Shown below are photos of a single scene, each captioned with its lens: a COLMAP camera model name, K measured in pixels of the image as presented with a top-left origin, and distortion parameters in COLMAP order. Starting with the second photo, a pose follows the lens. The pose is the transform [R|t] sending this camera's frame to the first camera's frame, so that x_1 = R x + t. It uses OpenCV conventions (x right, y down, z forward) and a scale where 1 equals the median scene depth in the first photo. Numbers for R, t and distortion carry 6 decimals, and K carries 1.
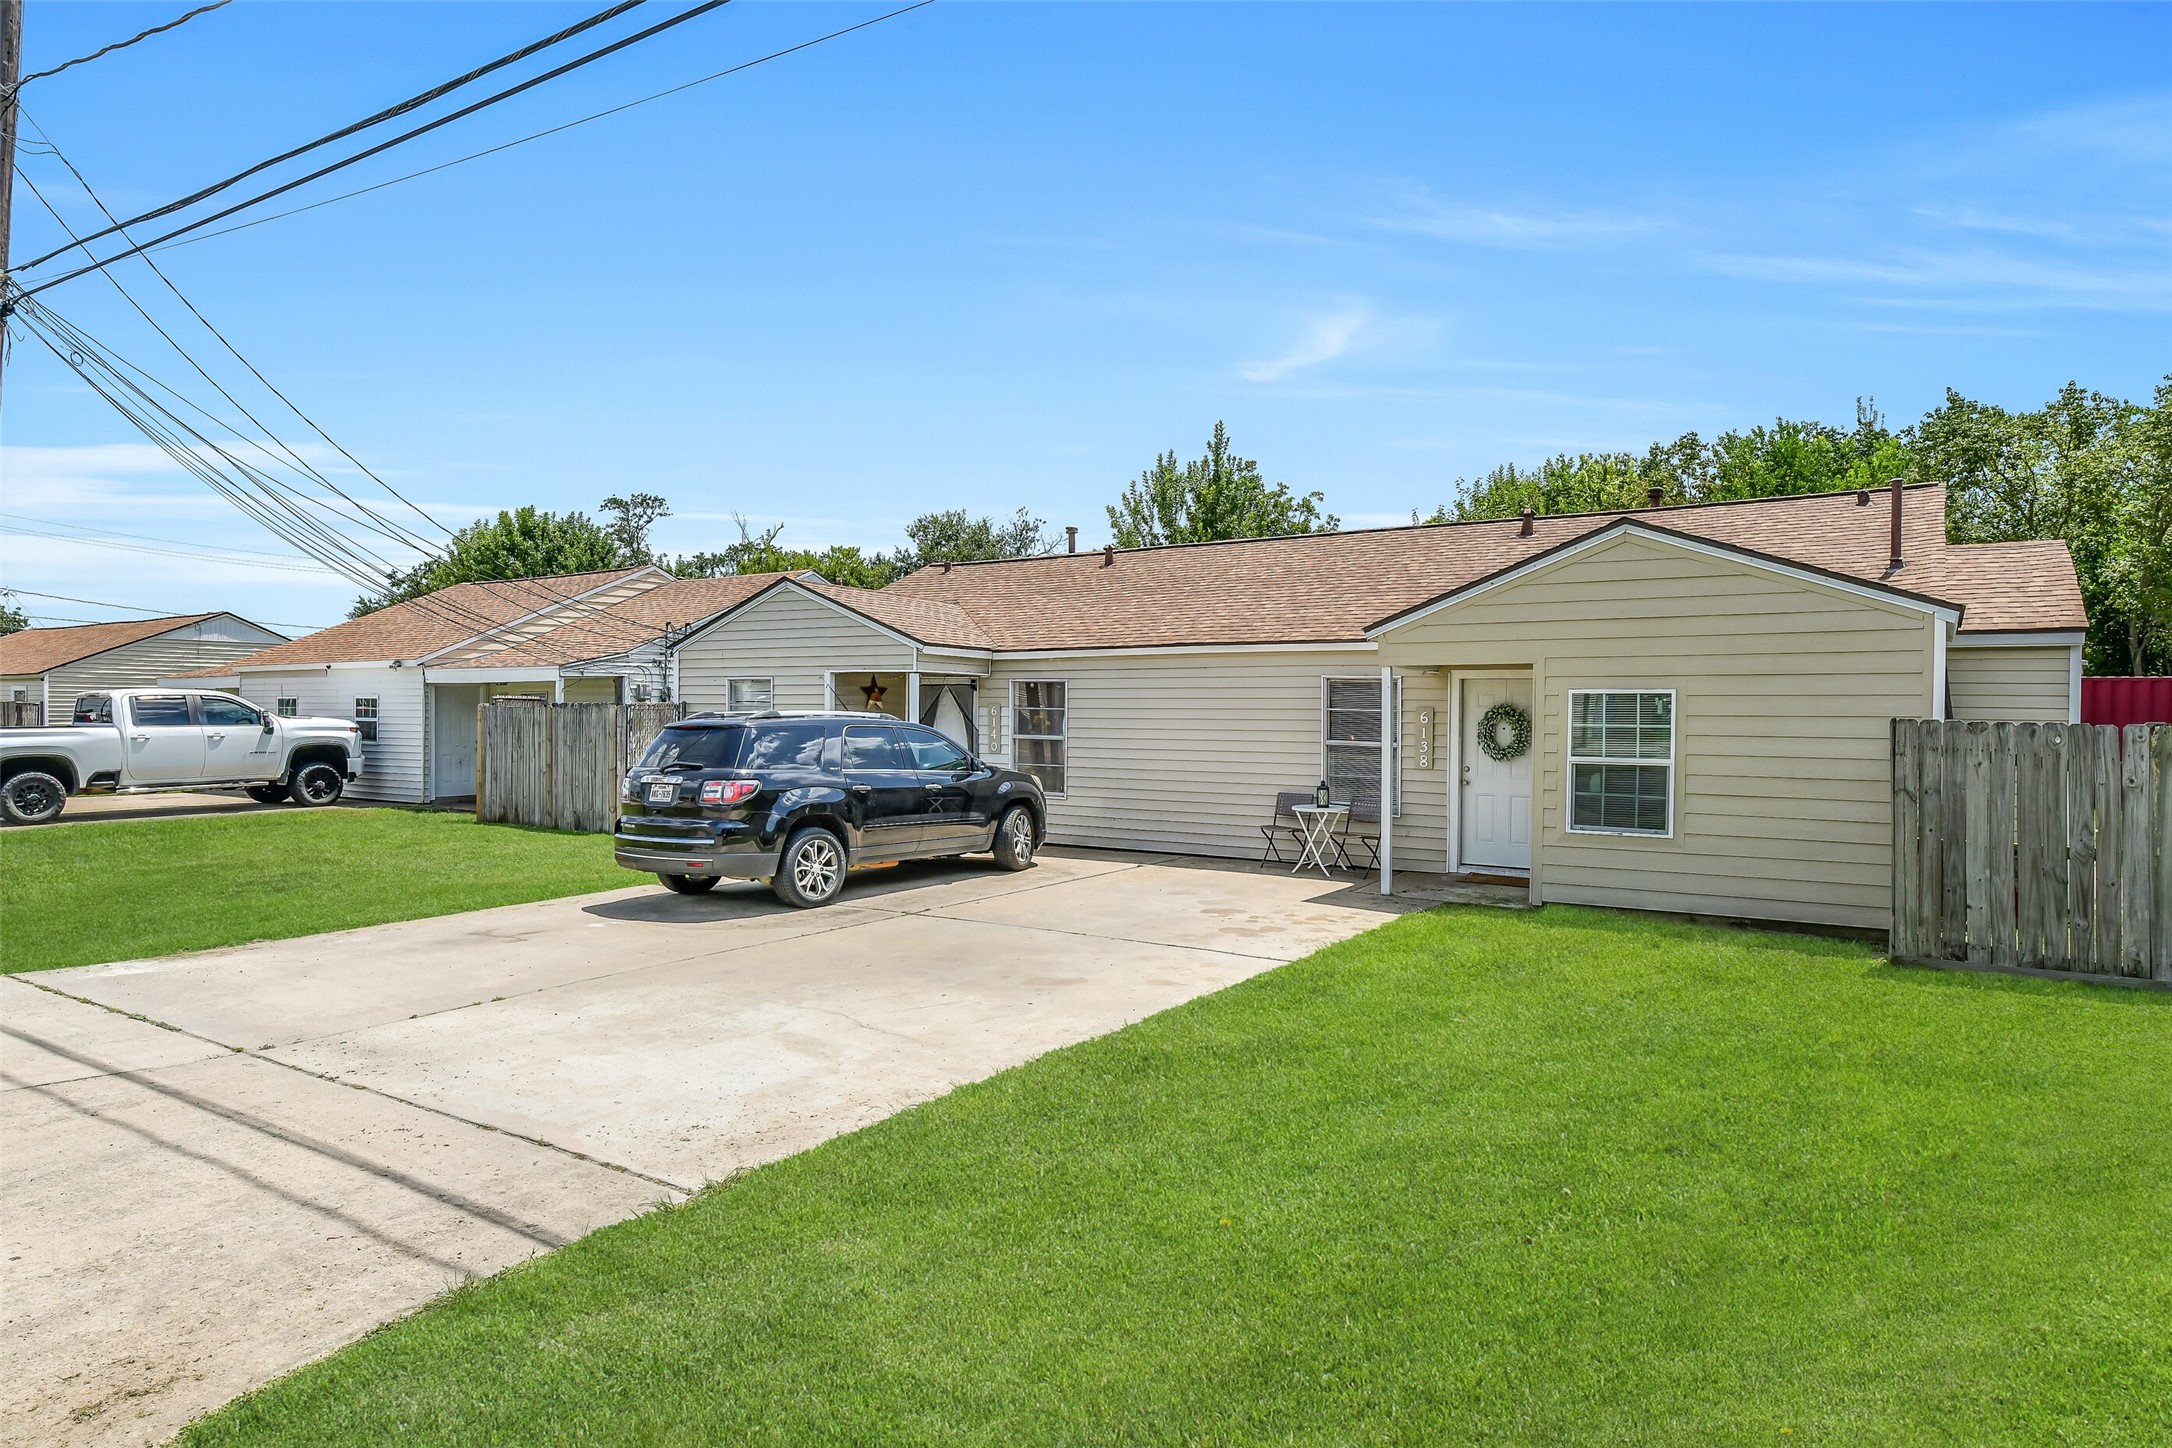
lens RADIAL K [[1271.8, 0, 1086.0], [0, 1271.8, 724.0], [0, 0, 1]] dist [-0.001333, -0.000389]
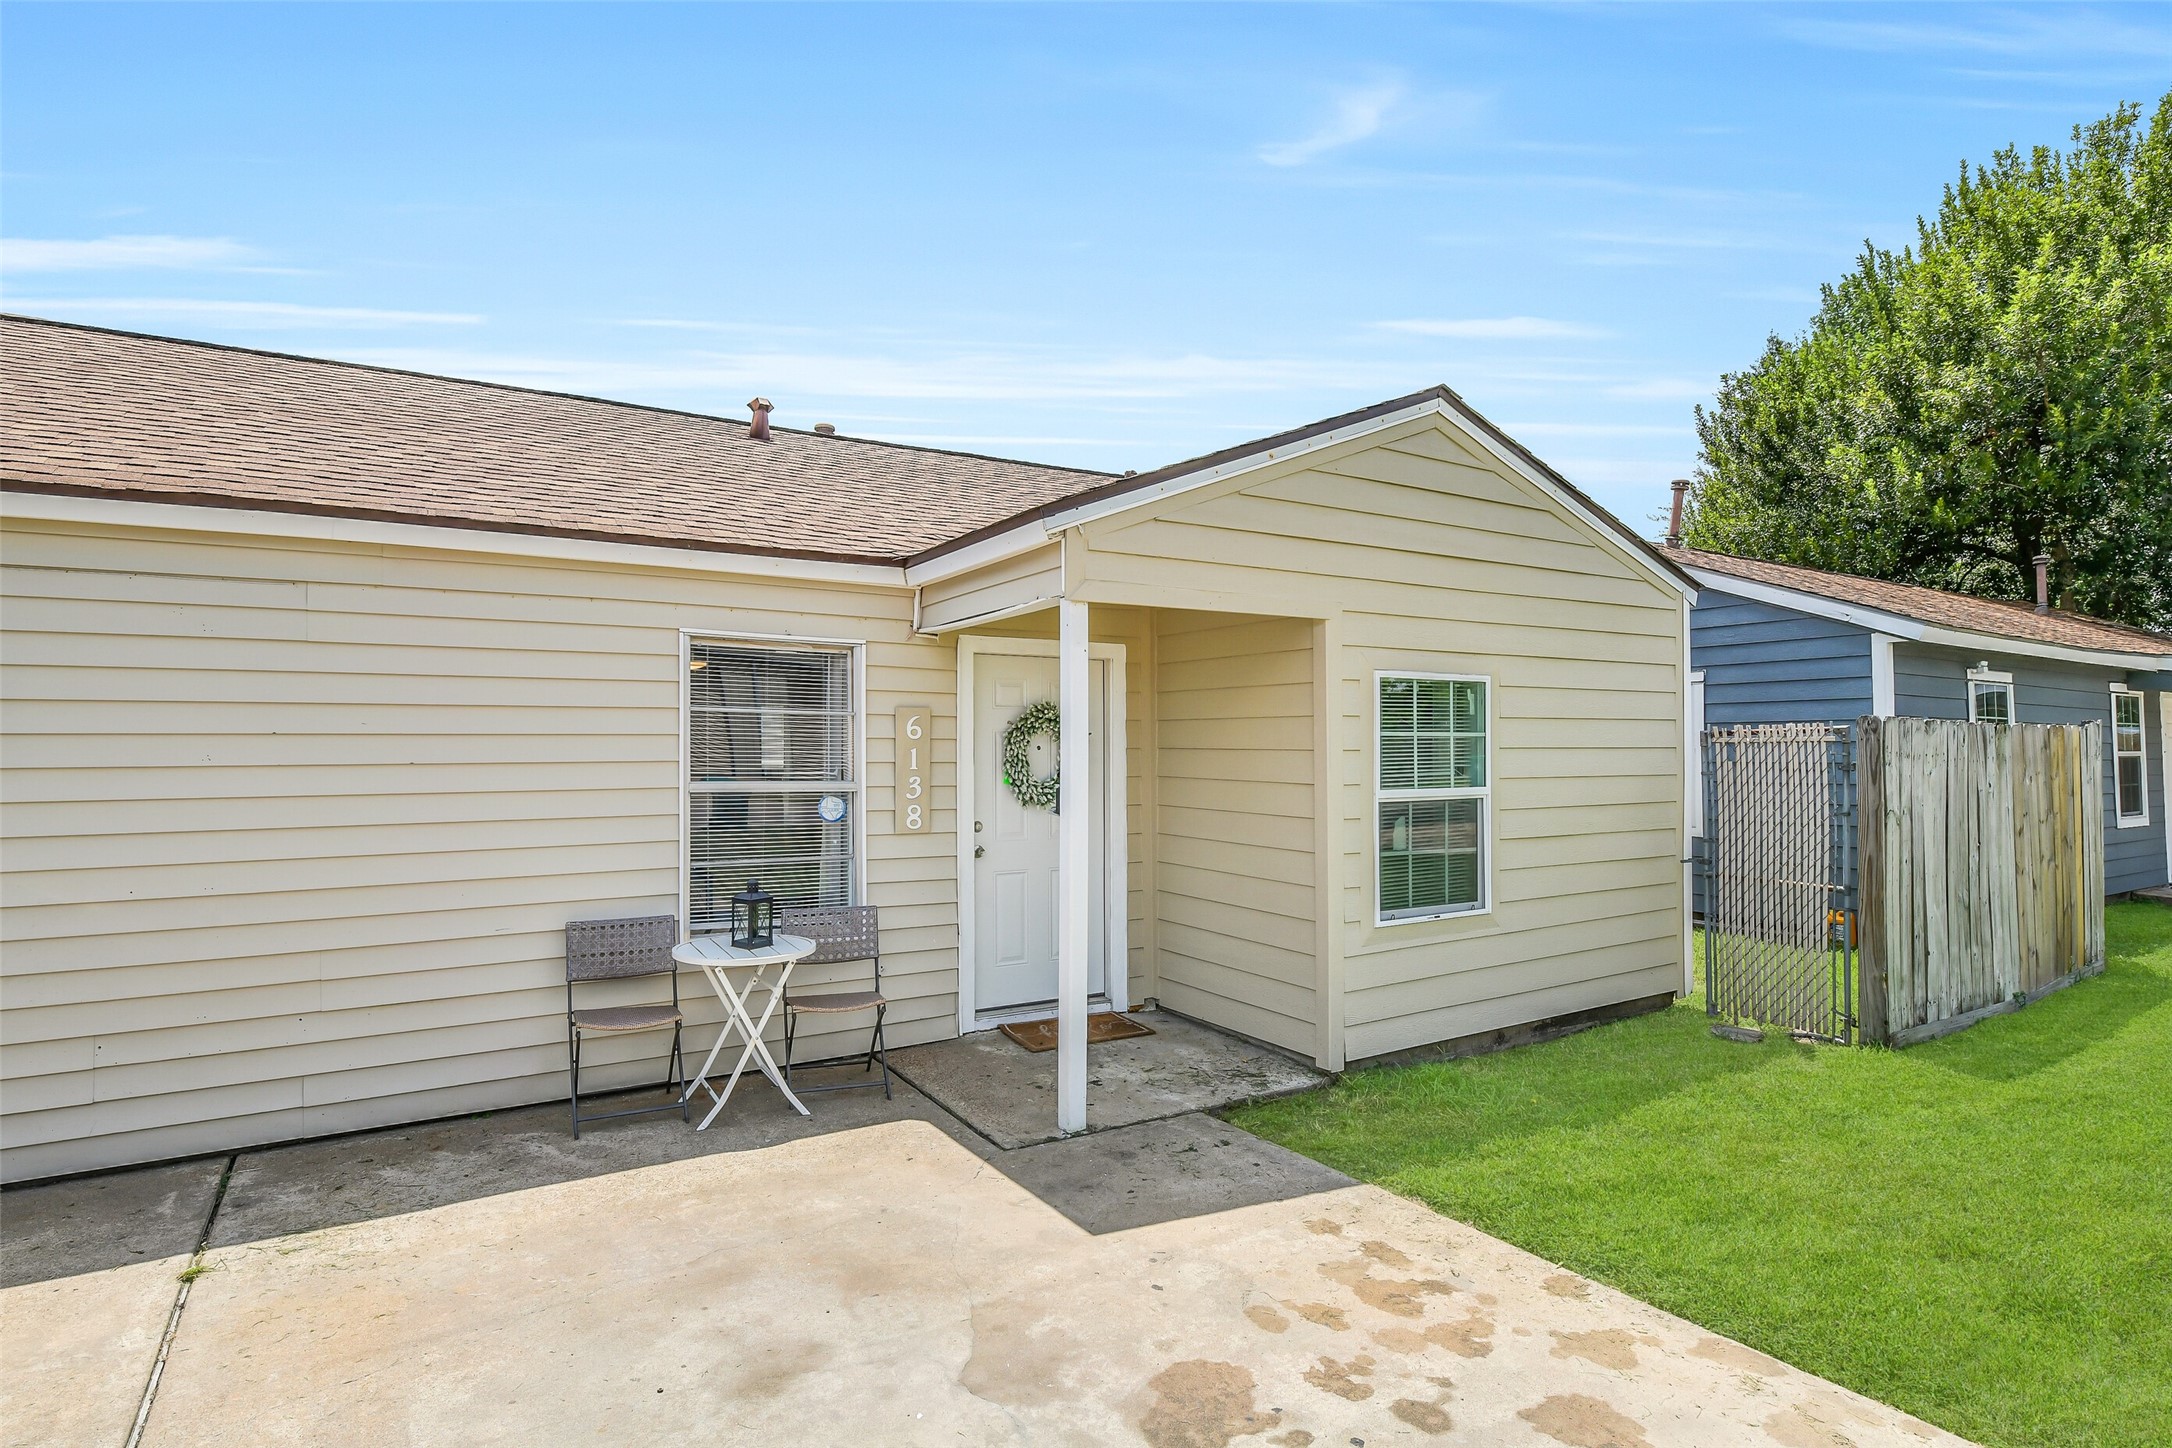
lens RADIAL K [[1101.6, 0, 1075.9], [0, 1101.6, 749.2], [0, 0, 1]] dist [-0.000216, 0.000068]
pose [[0.426449, -0.006529, 0.904488, -0.093923], [0.019567, 0.999807, -0.002008, 0.005379], [-0.904300, 0.018554, 0.426494, 0.783711]]
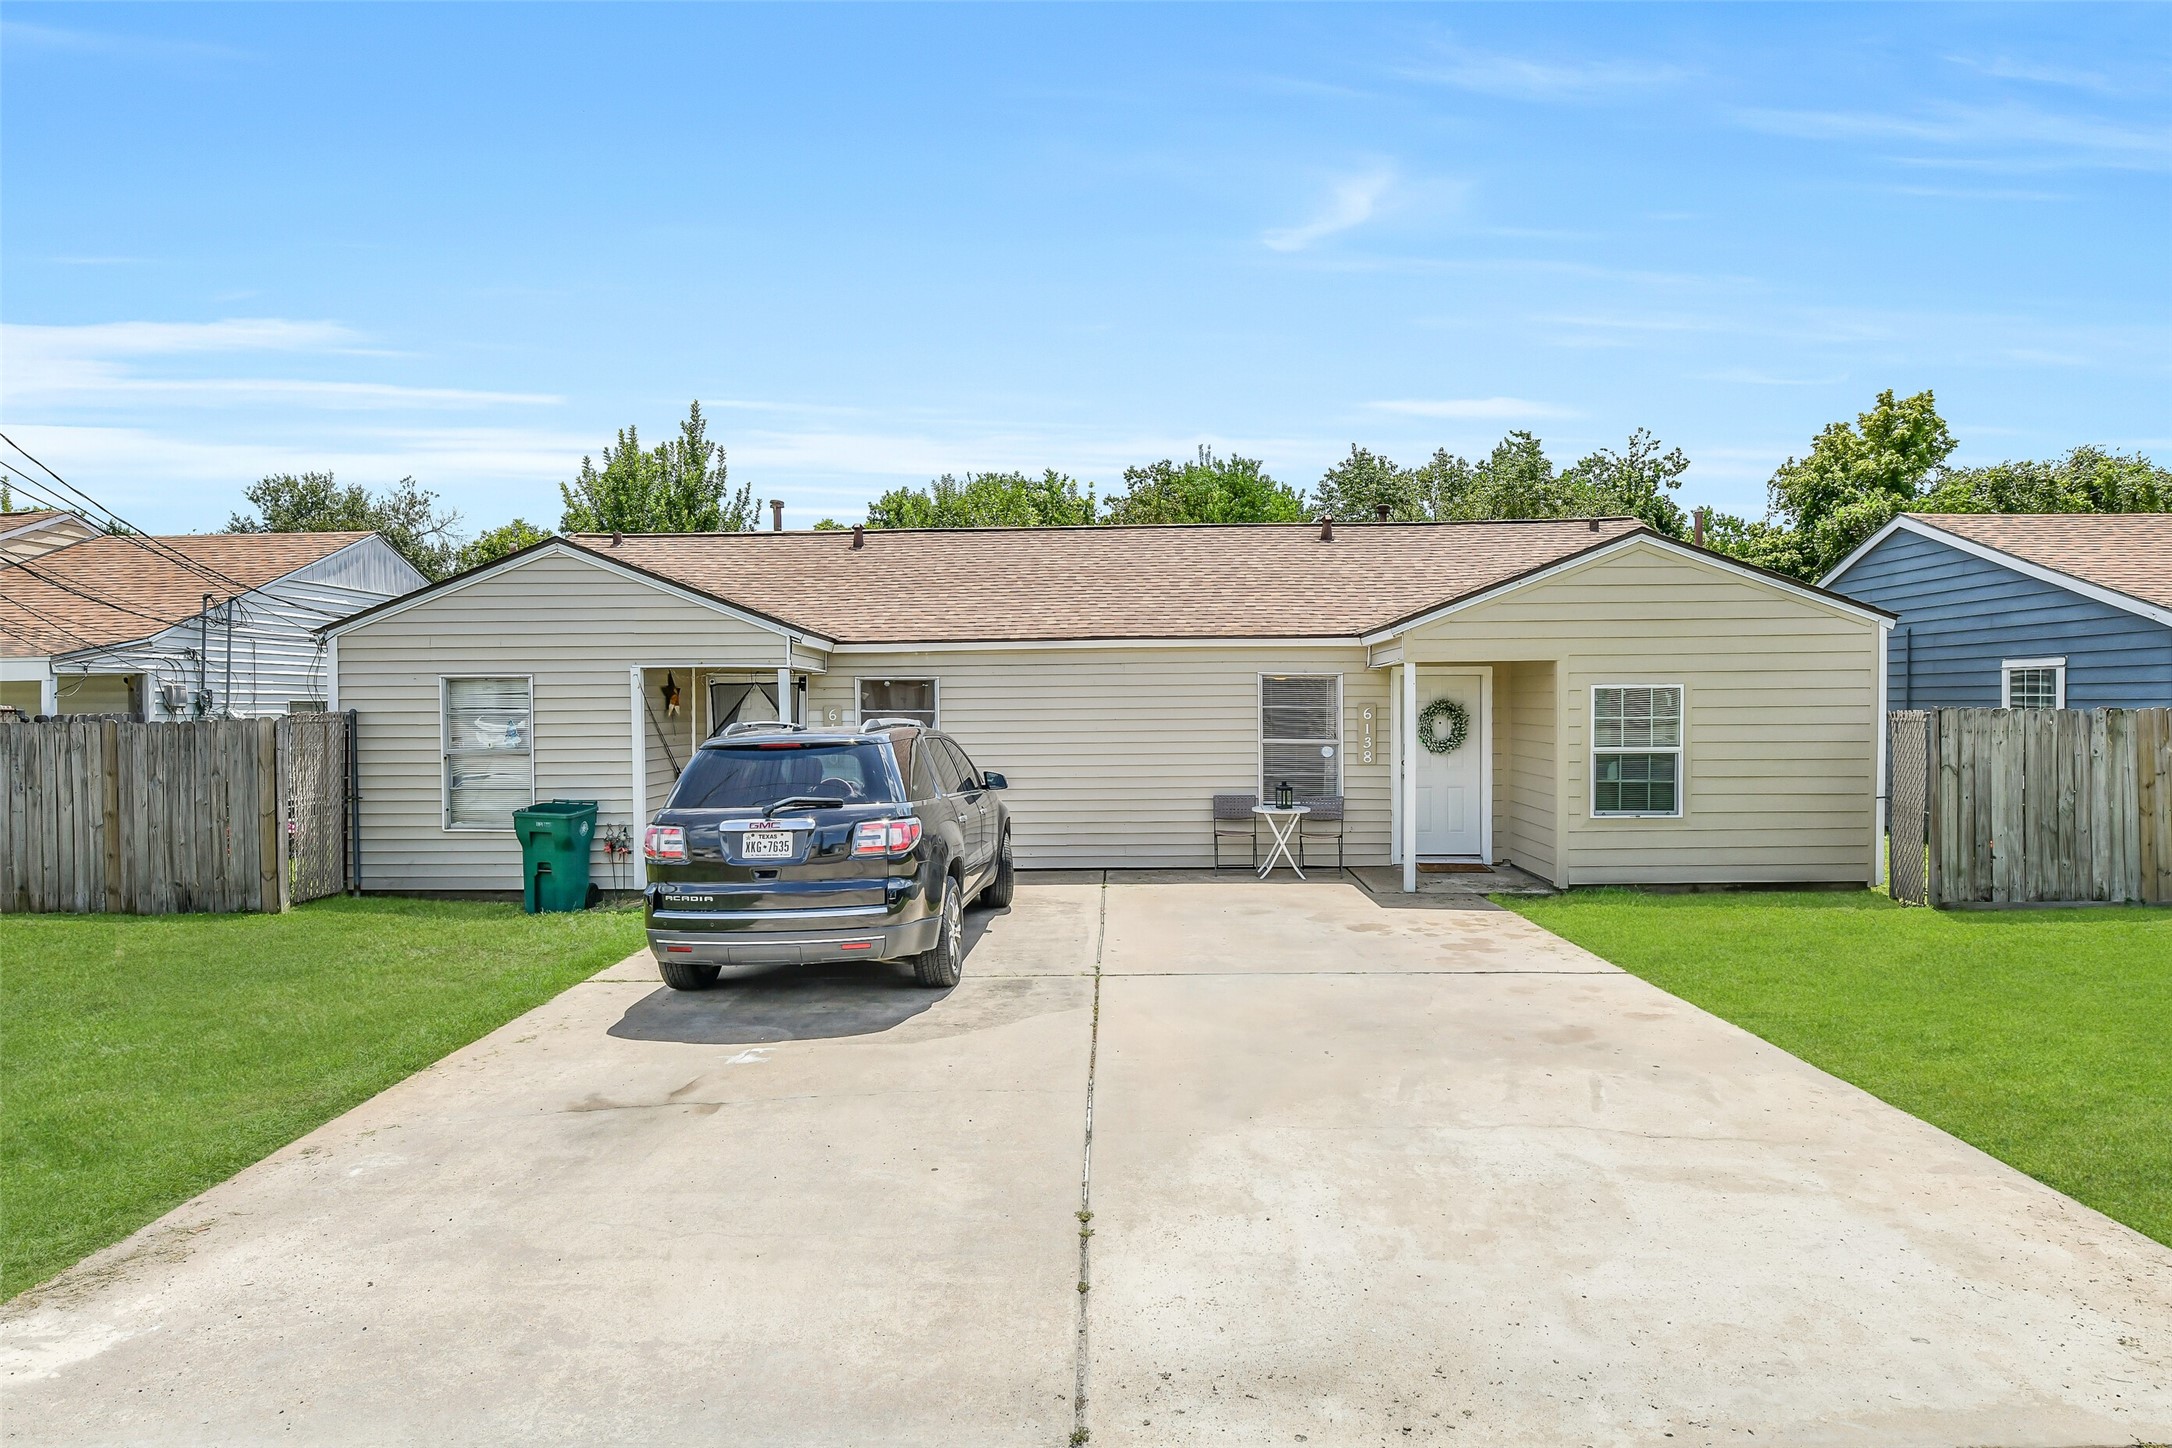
lens RADIAL K [[1217.2, 0, 1086.0], [0, 1217.2, 724.0], [0, 0, 1]] dist [-0.002118, -0.000504]
pose [[0.844290, -0.021864, 0.535441, -0.453452], [0.020673, 0.999752, 0.008225, -0.009678], [-0.535488, 0.004124, 0.844532, 0.311215]]
